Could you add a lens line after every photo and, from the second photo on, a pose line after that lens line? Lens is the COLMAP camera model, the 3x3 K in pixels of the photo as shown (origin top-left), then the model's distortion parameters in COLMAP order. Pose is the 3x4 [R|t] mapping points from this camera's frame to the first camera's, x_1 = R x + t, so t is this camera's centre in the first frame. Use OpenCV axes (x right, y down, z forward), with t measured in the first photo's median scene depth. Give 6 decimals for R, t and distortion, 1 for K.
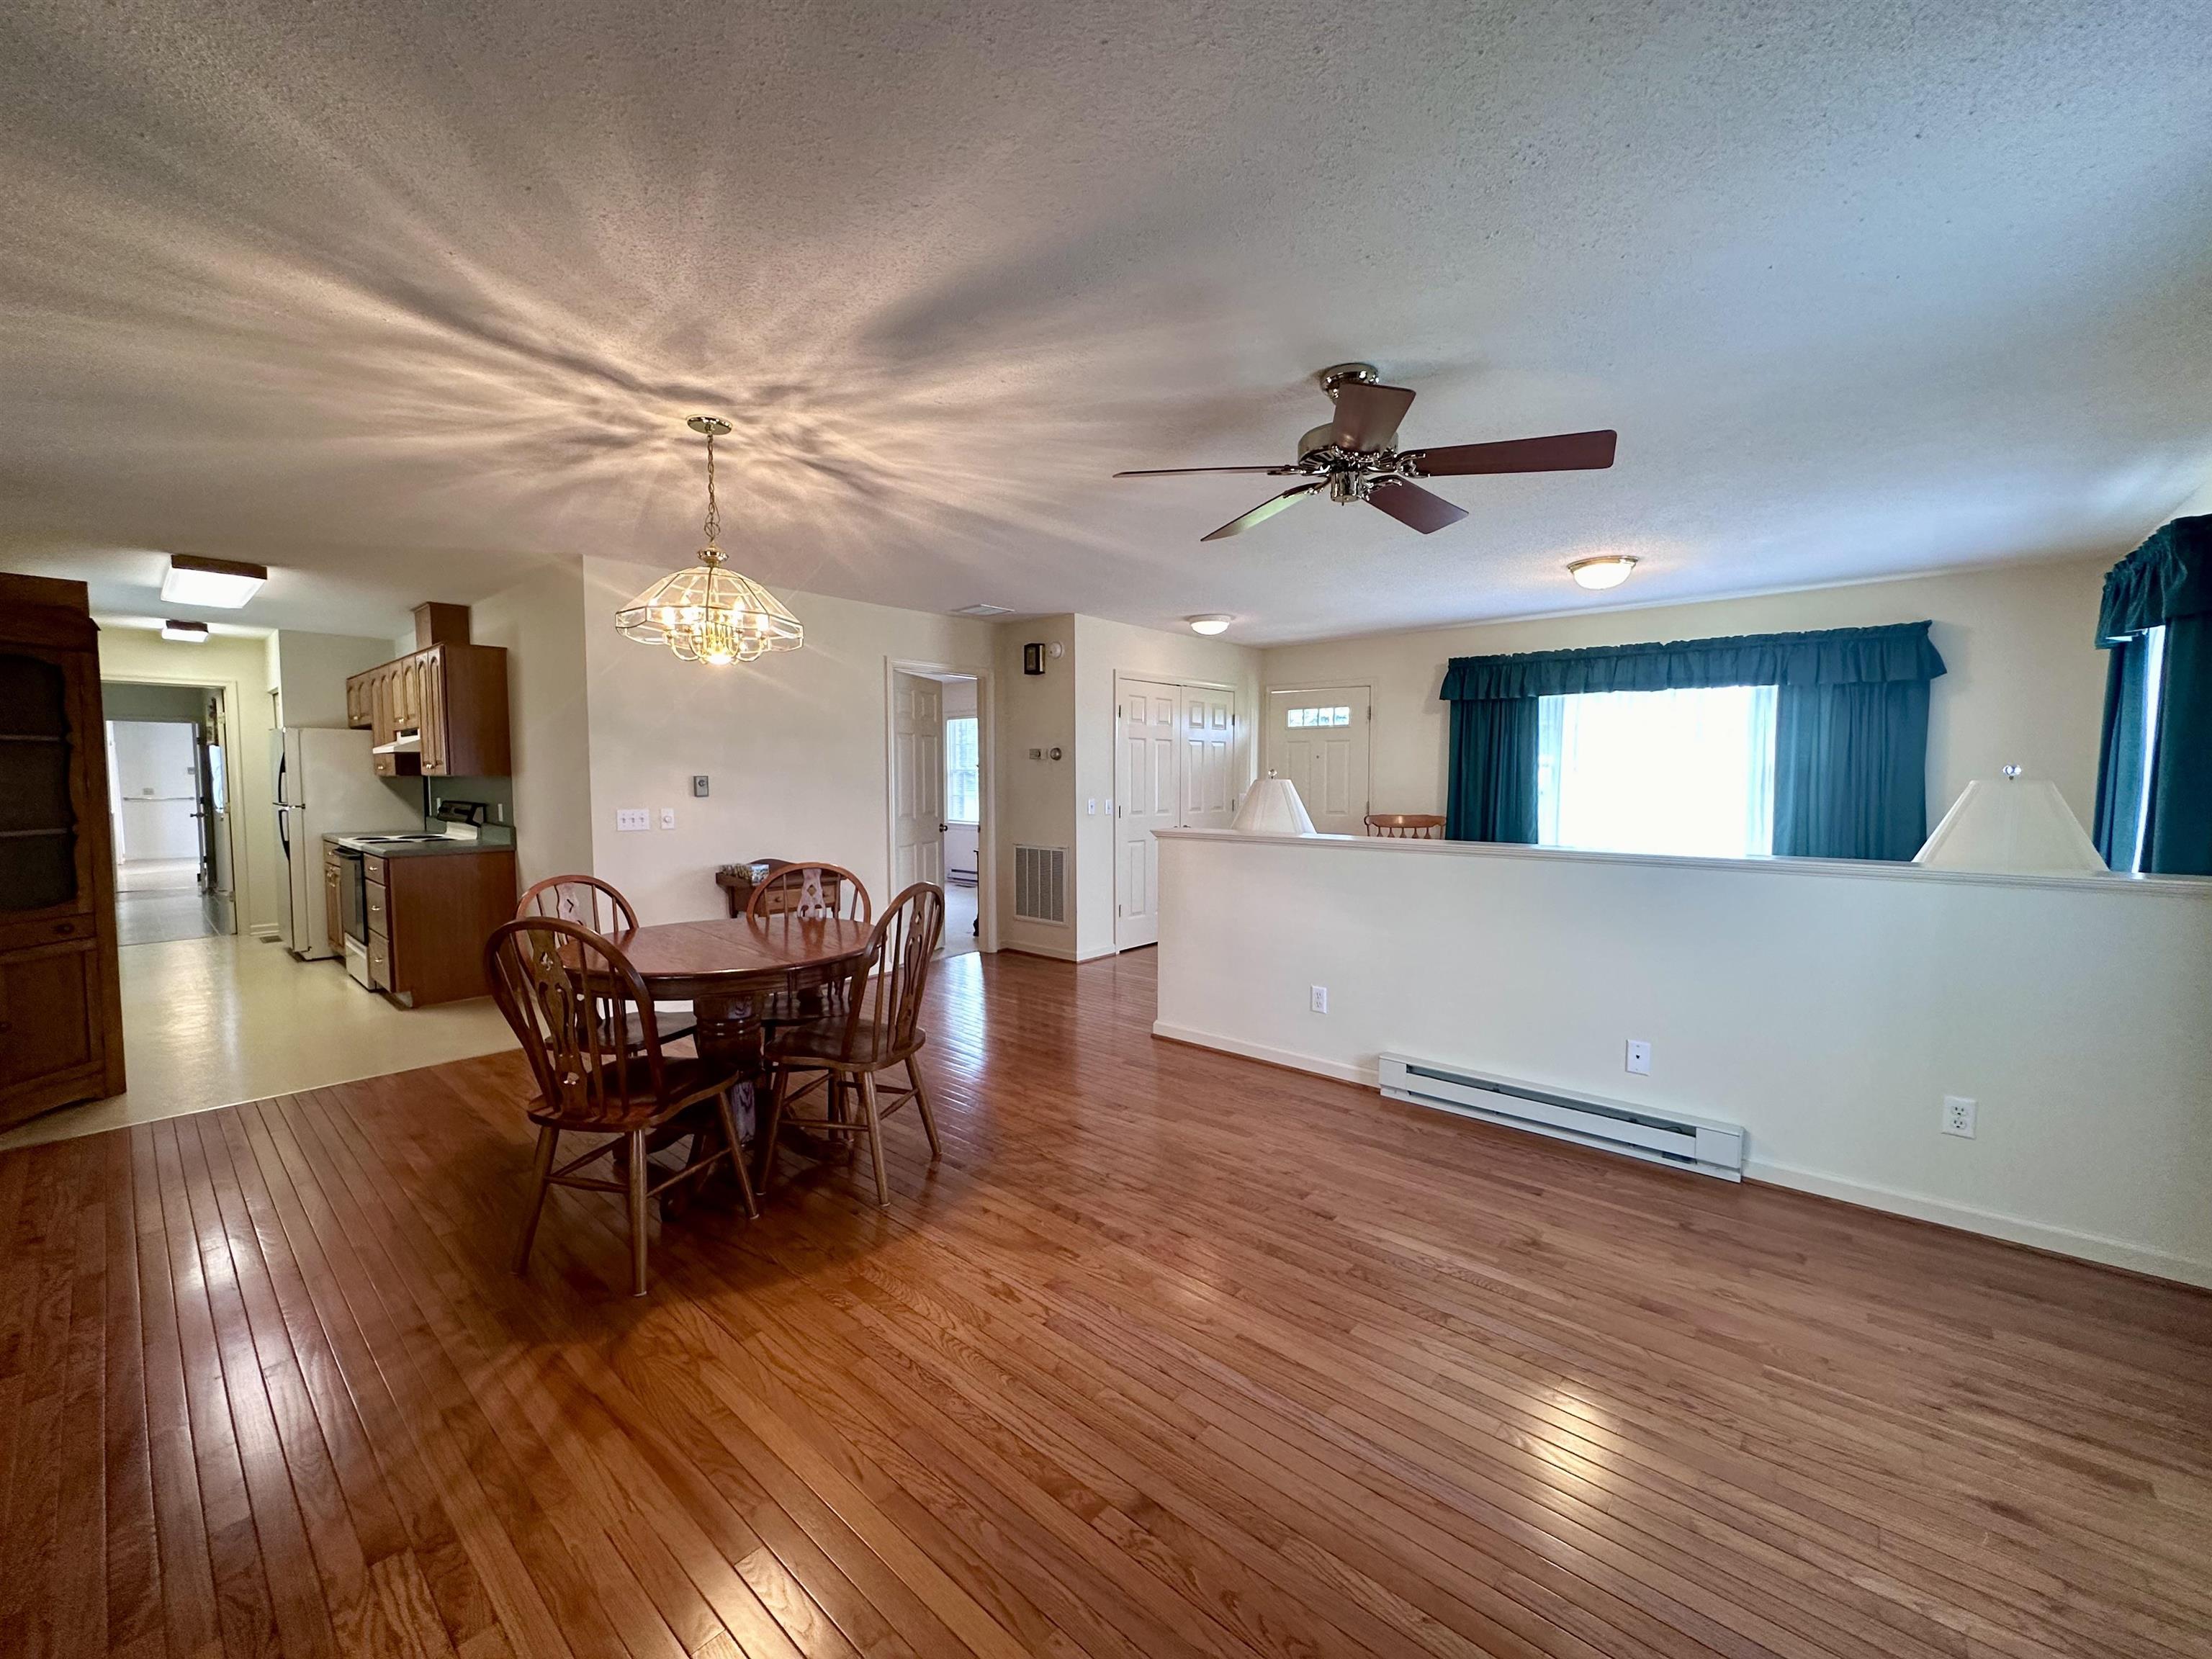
lens RADIAL K [[880.0, 0, 1108.2], [0, 880.0, 829.5], [0, 0, 1]] dist [-0.003069, 0.000191]
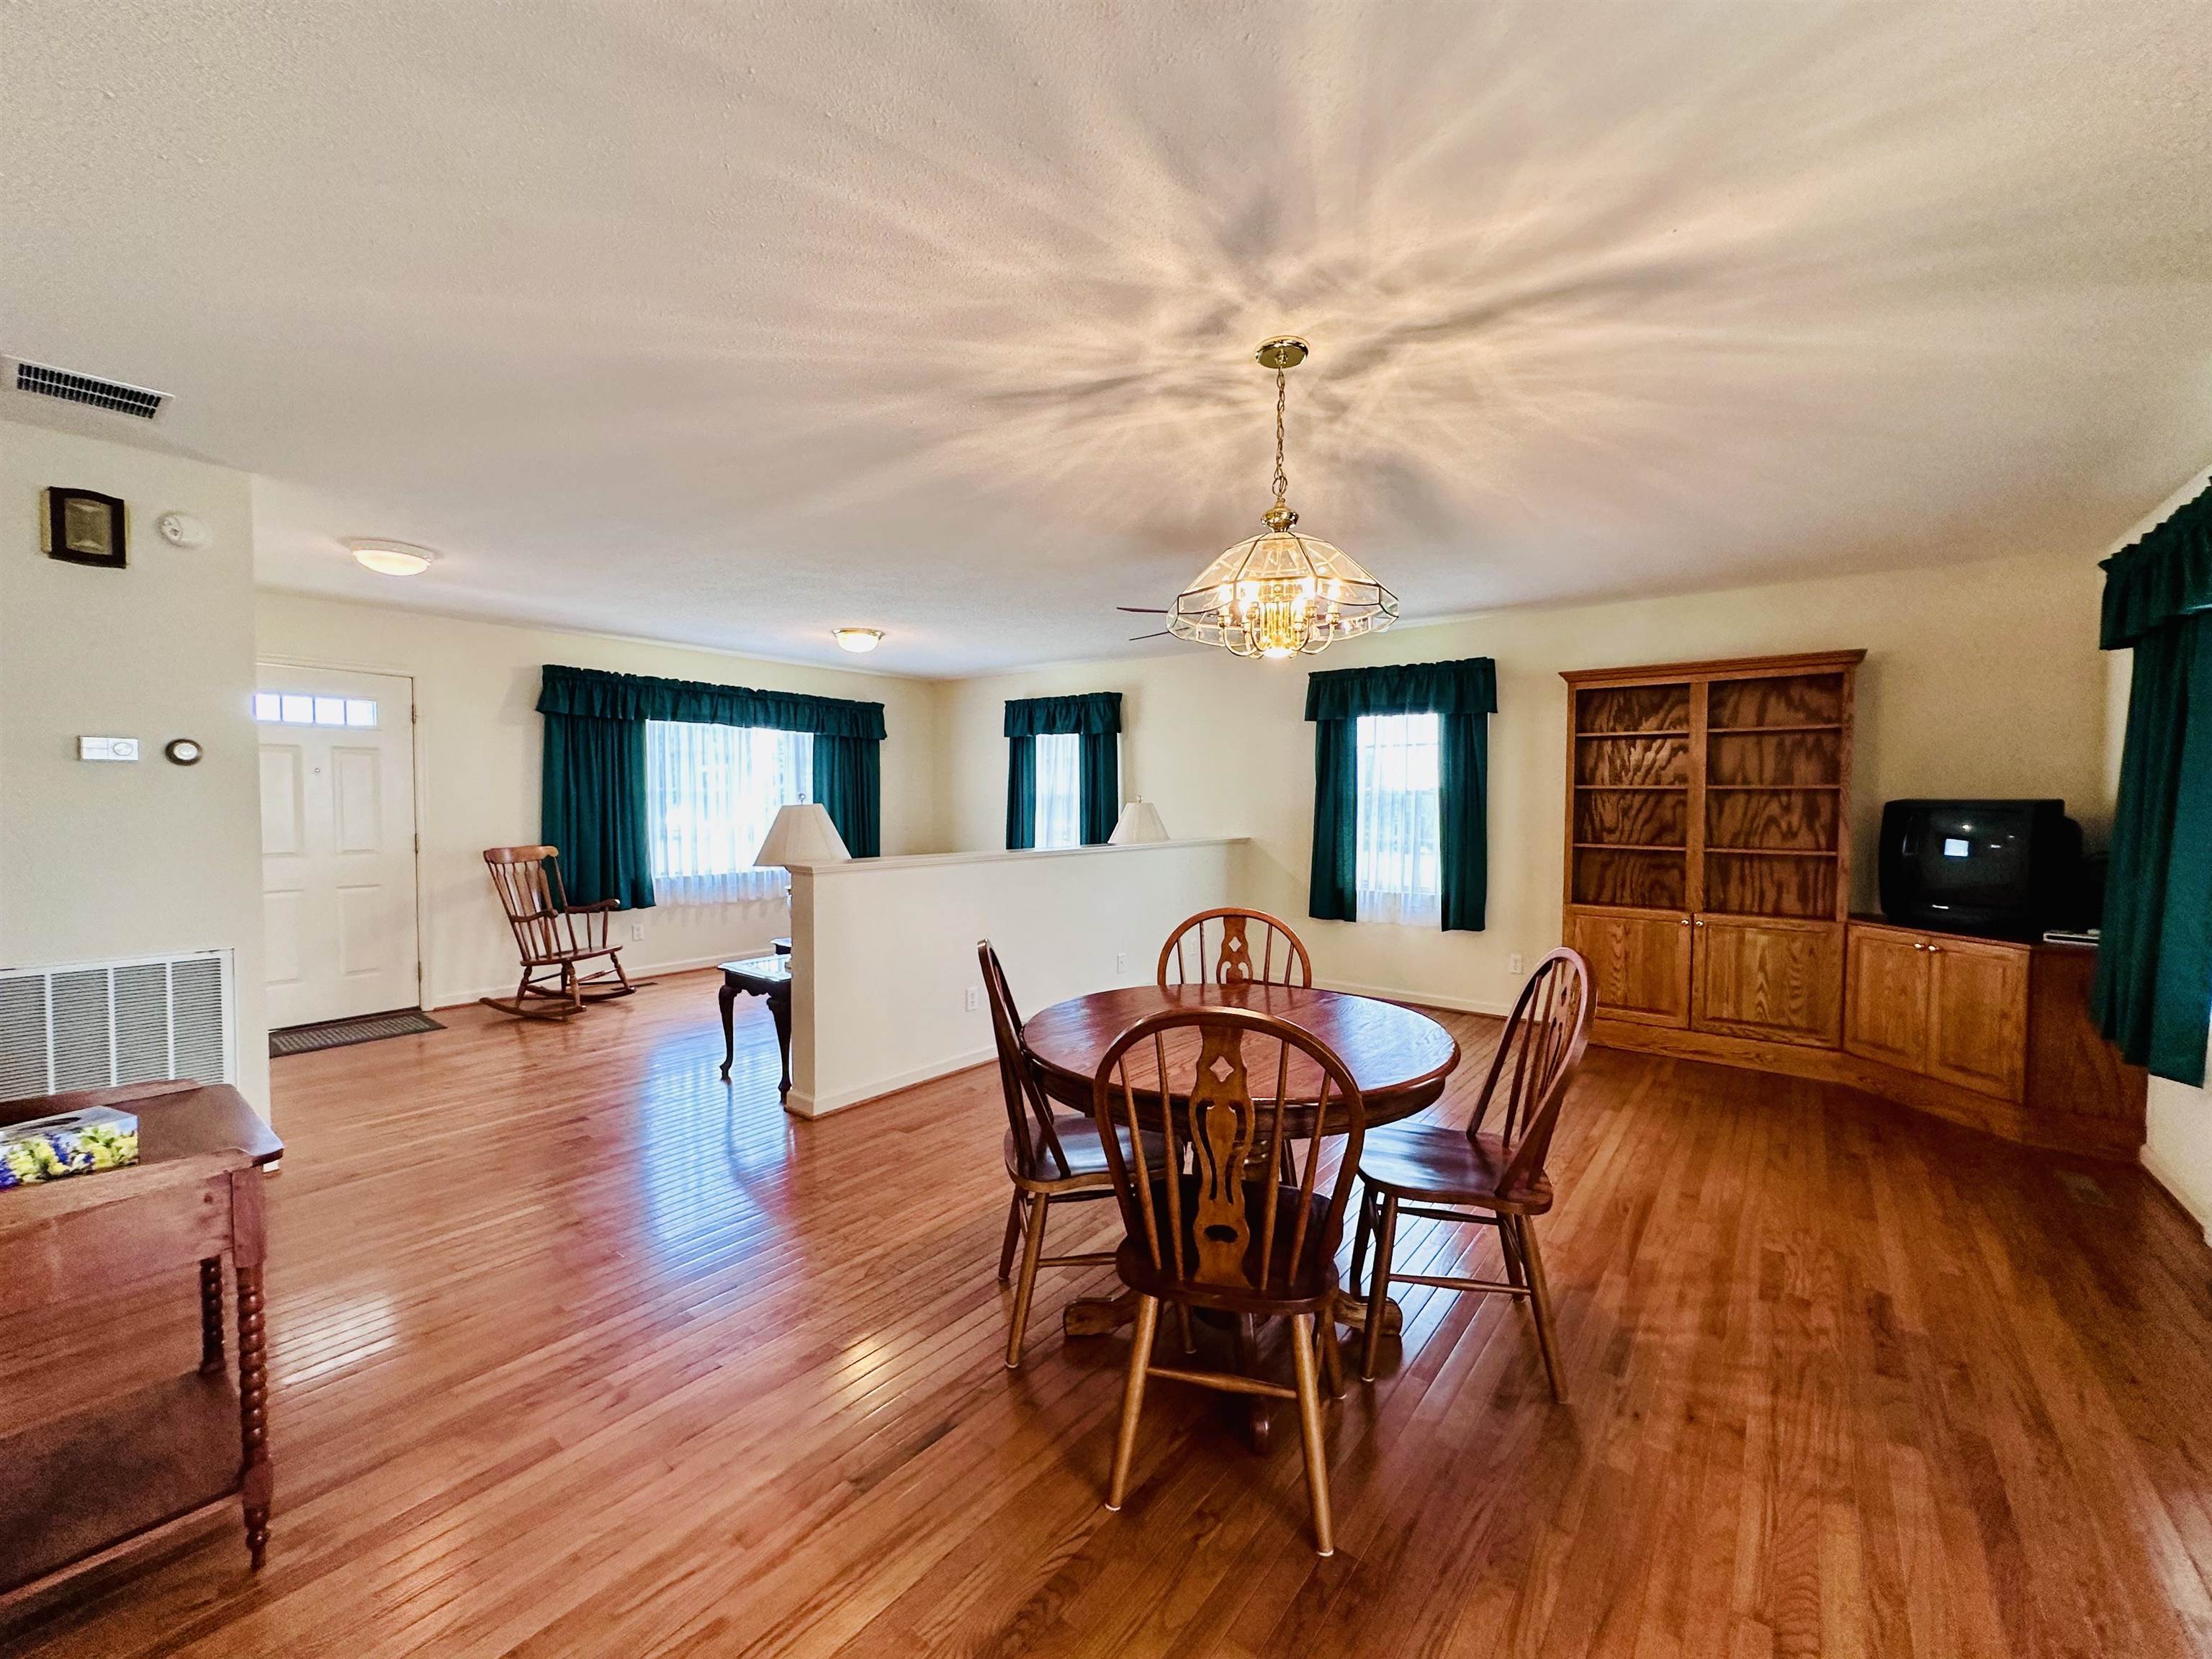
lens RADIAL K [[880.0, 0, 1105.1], [0, 880.0, 830.7], [0, 0, 1]] dist [-0.003069, 0.000191]
pose [[-0.047984, -0.035143, 0.998230, -1.118839], [0.058145, 0.997588, 0.037915, -0.068772], [-0.997154, 0.059861, -0.045825, 1.099199]]
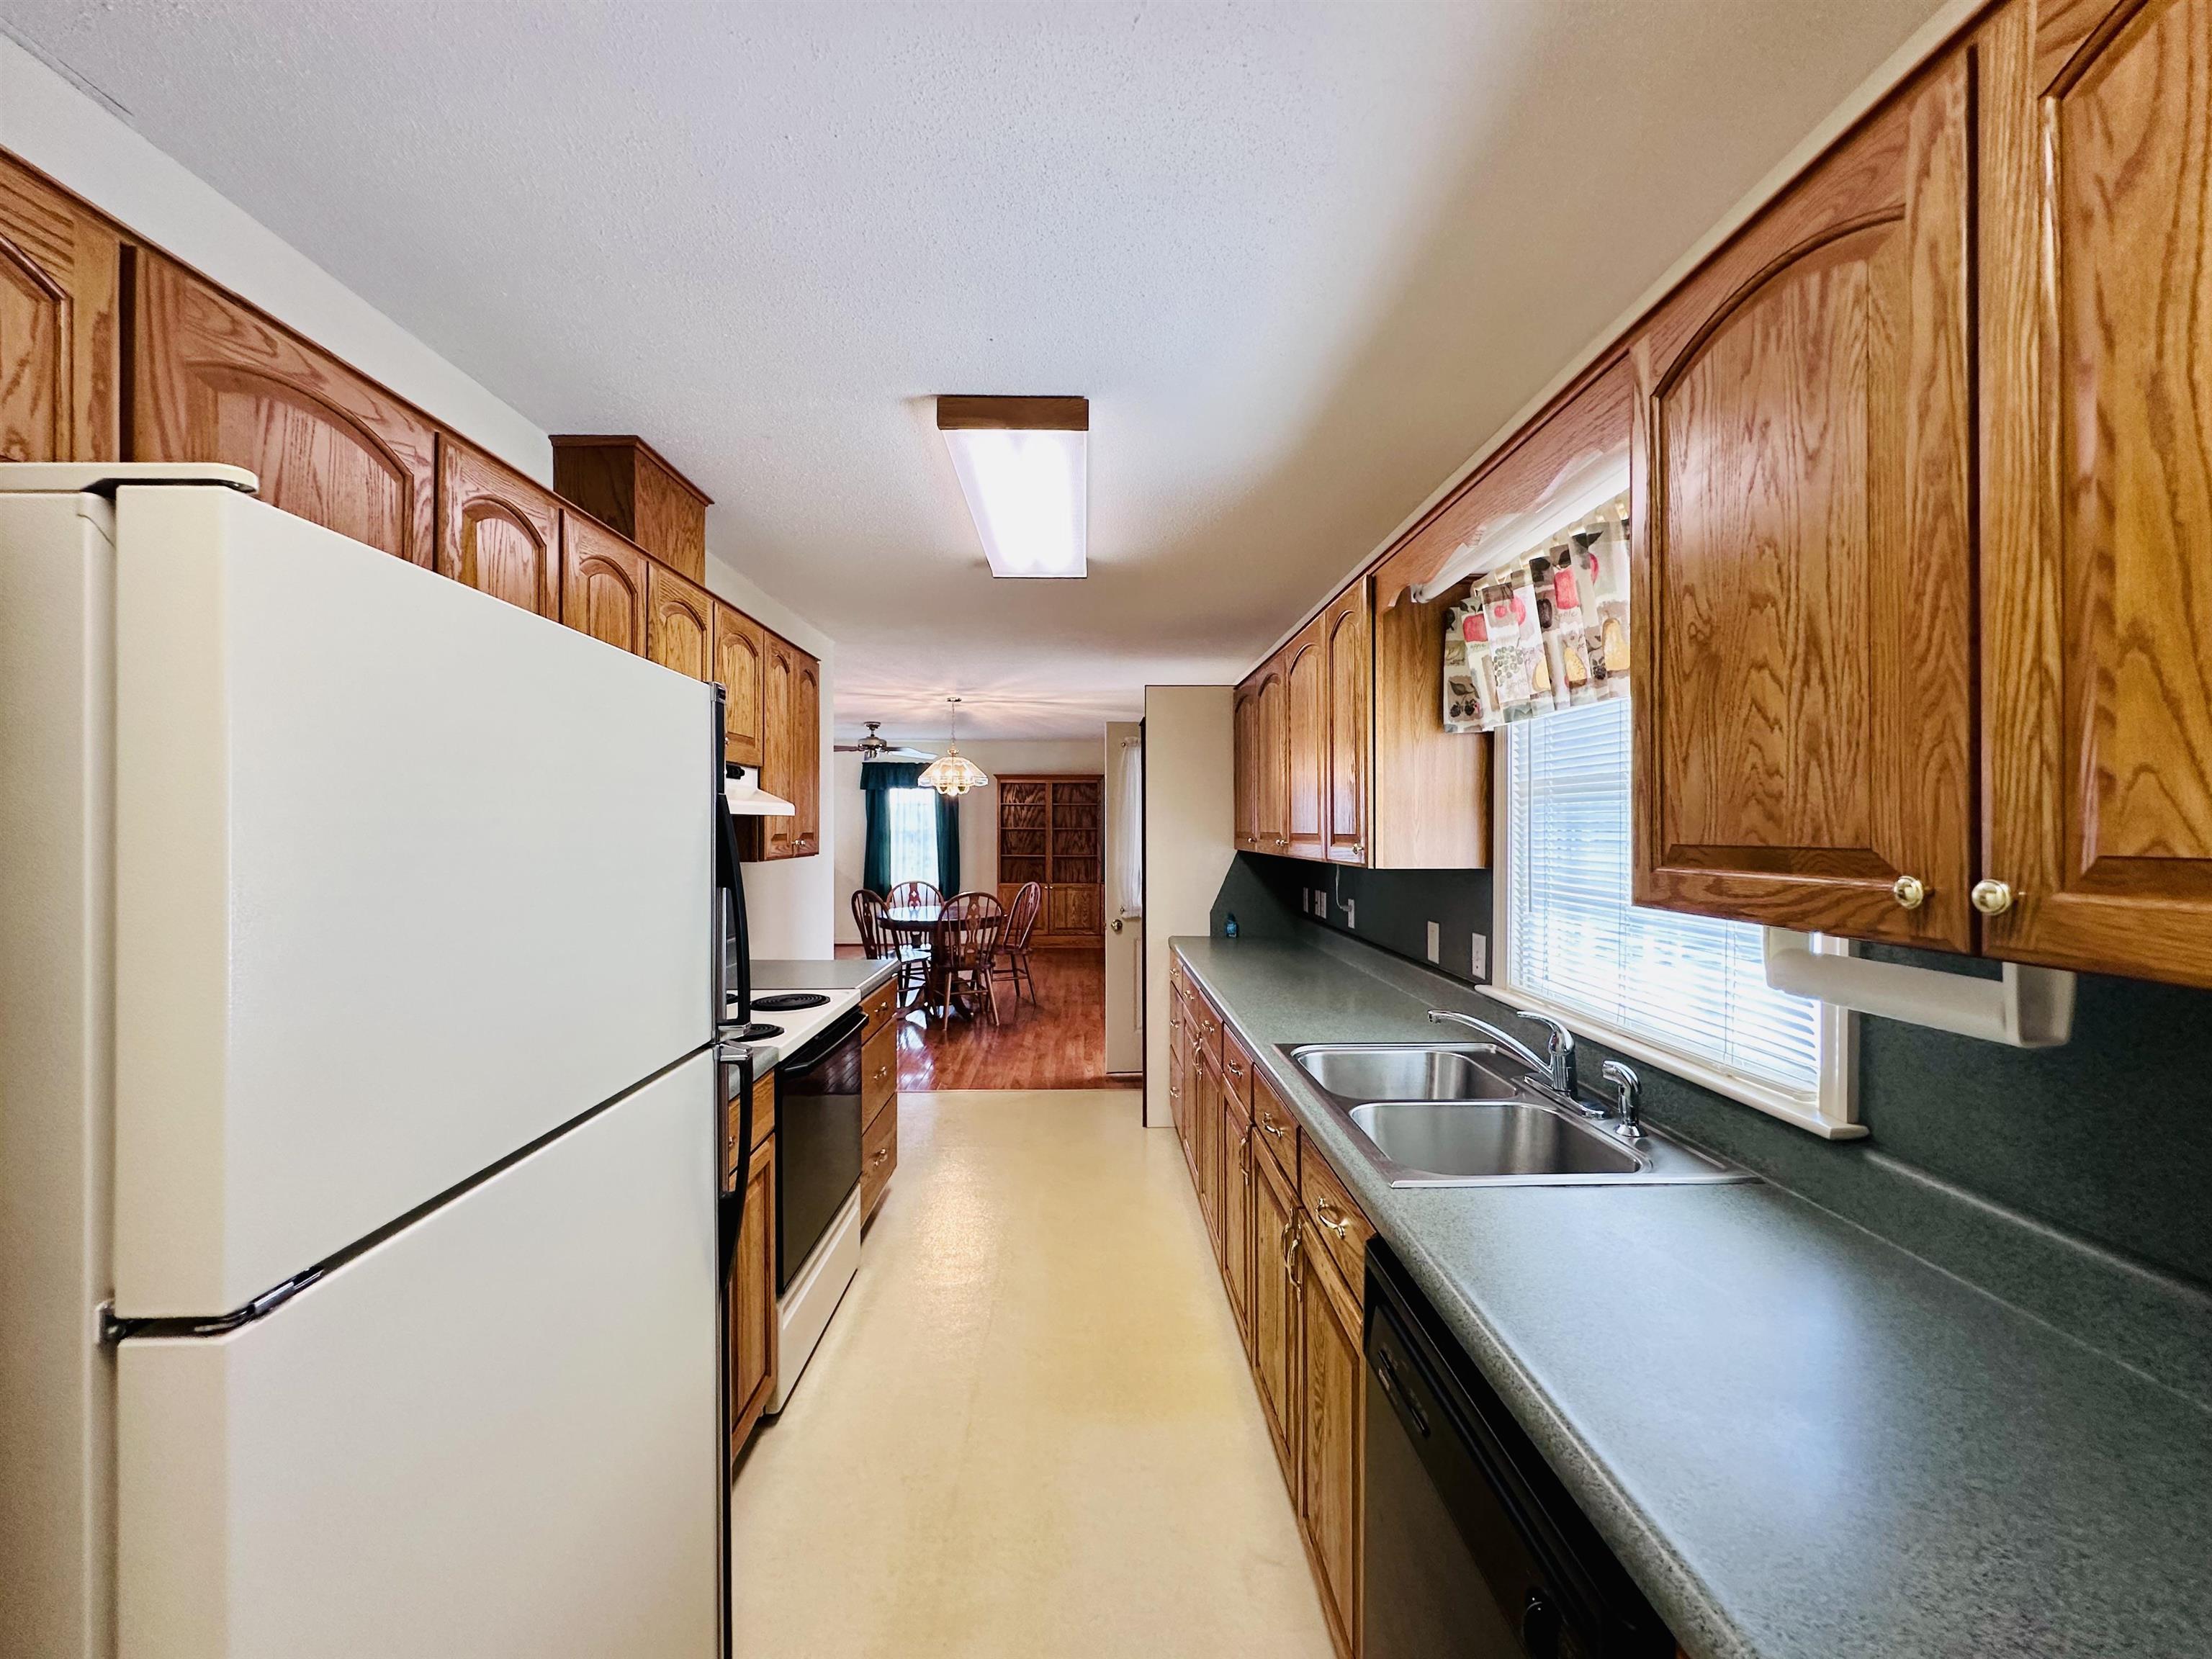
lens RADIAL K [[880.0, 0, 1106.6], [0, 880.0, 829.1], [0, 0, 1]] dist [-0.003069, 0.000191]
pose [[-0.677007, -0.002420, 0.735973, -2.320298], [0.044875, 0.997998, 0.044561, -0.164906], [-0.734607, 0.063194, -0.675543, 2.149743]]
